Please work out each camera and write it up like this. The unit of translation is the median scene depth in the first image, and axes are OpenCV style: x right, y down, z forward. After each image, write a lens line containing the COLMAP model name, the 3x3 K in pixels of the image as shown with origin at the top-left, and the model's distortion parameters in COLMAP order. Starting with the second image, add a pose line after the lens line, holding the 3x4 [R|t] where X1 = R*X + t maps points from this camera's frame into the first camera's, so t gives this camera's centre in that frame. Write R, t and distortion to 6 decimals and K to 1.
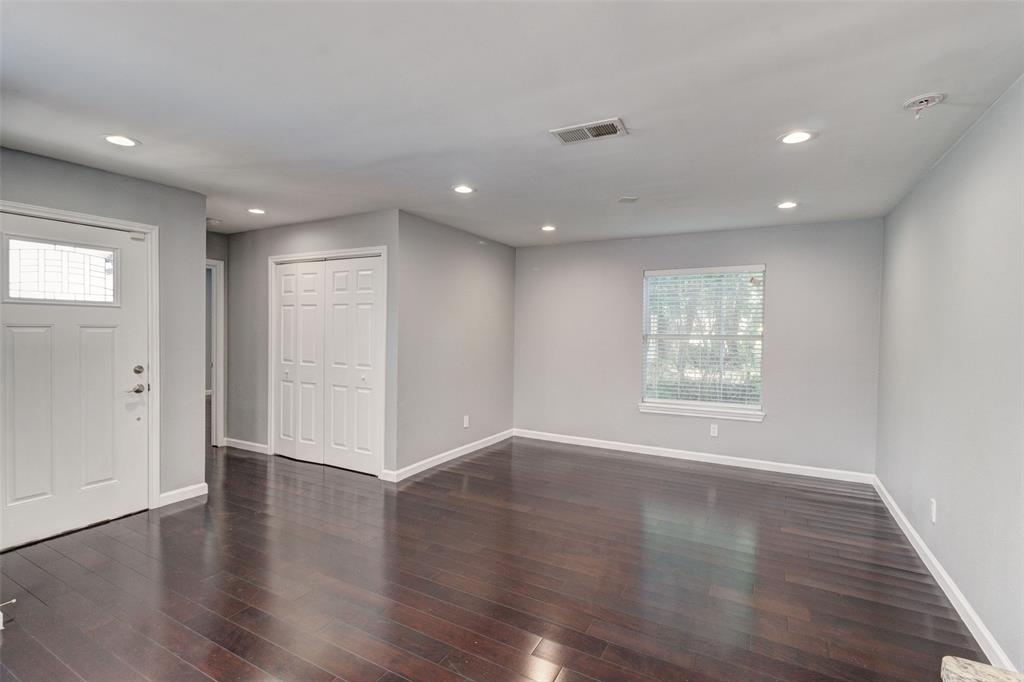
lens RADIAL K [[472.1, 0, 512.4], [0, 472.1, 339.2], [0, 0, 1]] dist [0.005270, 0.000211]
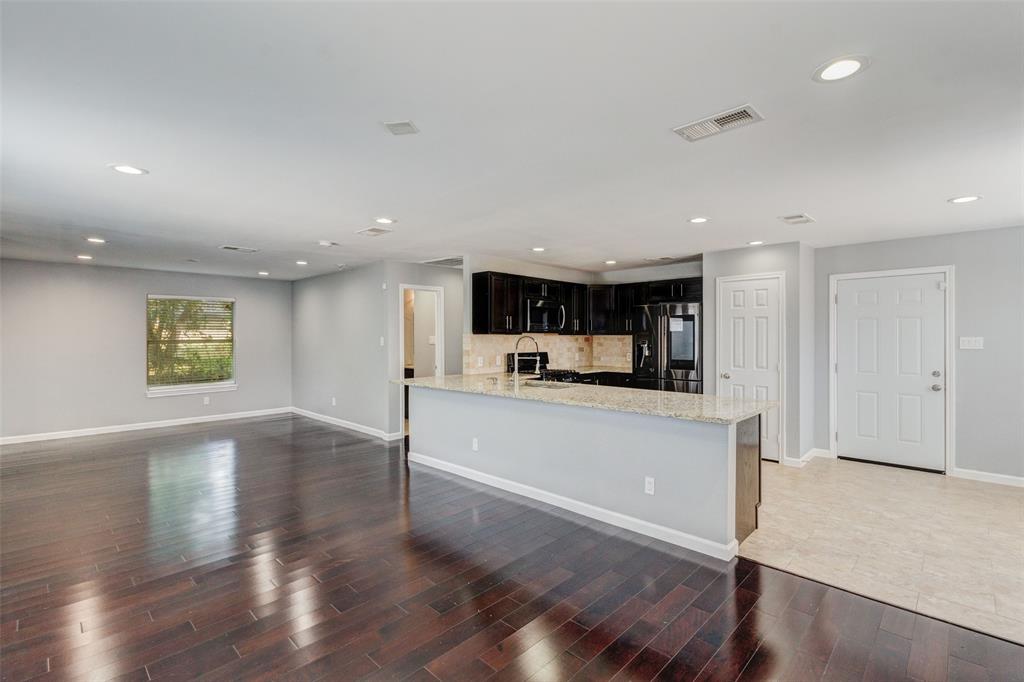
lens RADIAL K [[472.1, 0, 512.4], [0, 472.1, 339.2], [0, 0, 1]] dist [0.005270, 0.000211]
pose [[0.262598, -0.017746, 0.964742, -0.894650], [0.026215, 0.999593, 0.011252, -0.004169], [-0.964549, 0.022336, 0.262957, -0.438870]]
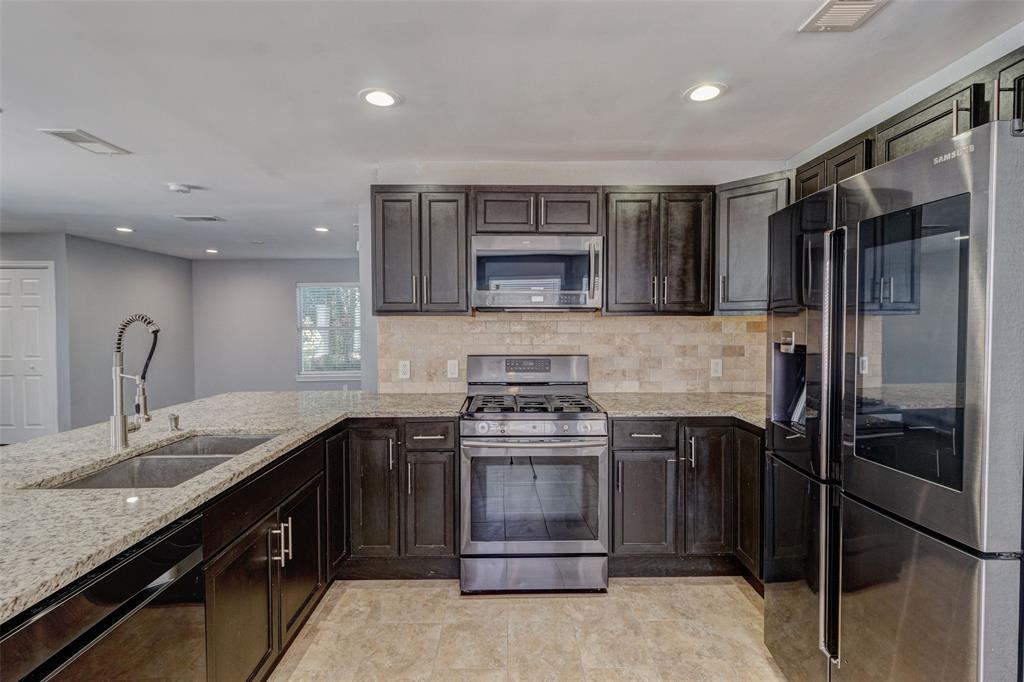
lens RADIAL K [[472.1, 0, 512.4], [0, 472.1, 339.2], [0, 0, 1]] dist [0.005270, 0.000211]
pose [[0.870650, -0.031362, 0.490902, 0.163642], [0.025720, 0.999503, 0.018237, 0.019713], [-0.491230, -0.003252, 0.871024, -0.671683]]
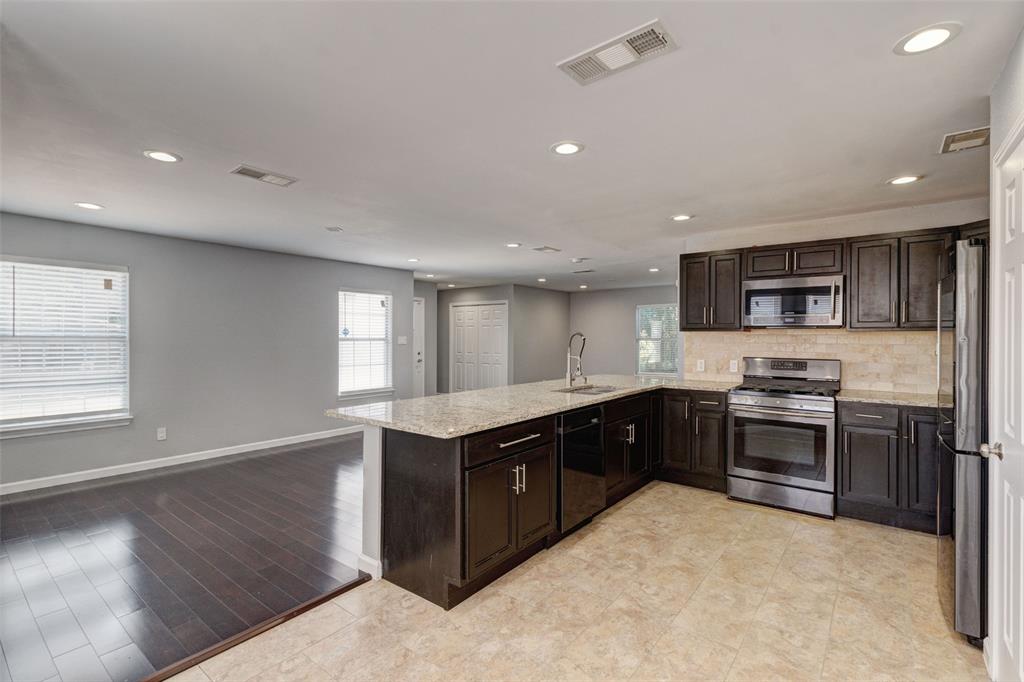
lens RADIAL K [[472.1, 0, 512.4], [0, 472.1, 339.2], [0, 0, 1]] dist [0.005270, 0.000211]
pose [[0.986107, -0.009894, -0.165816, 0.117218], [0.006915, 0.999804, -0.018533, 0.029453], [0.165966, 0.017129, 0.985983, -1.133019]]
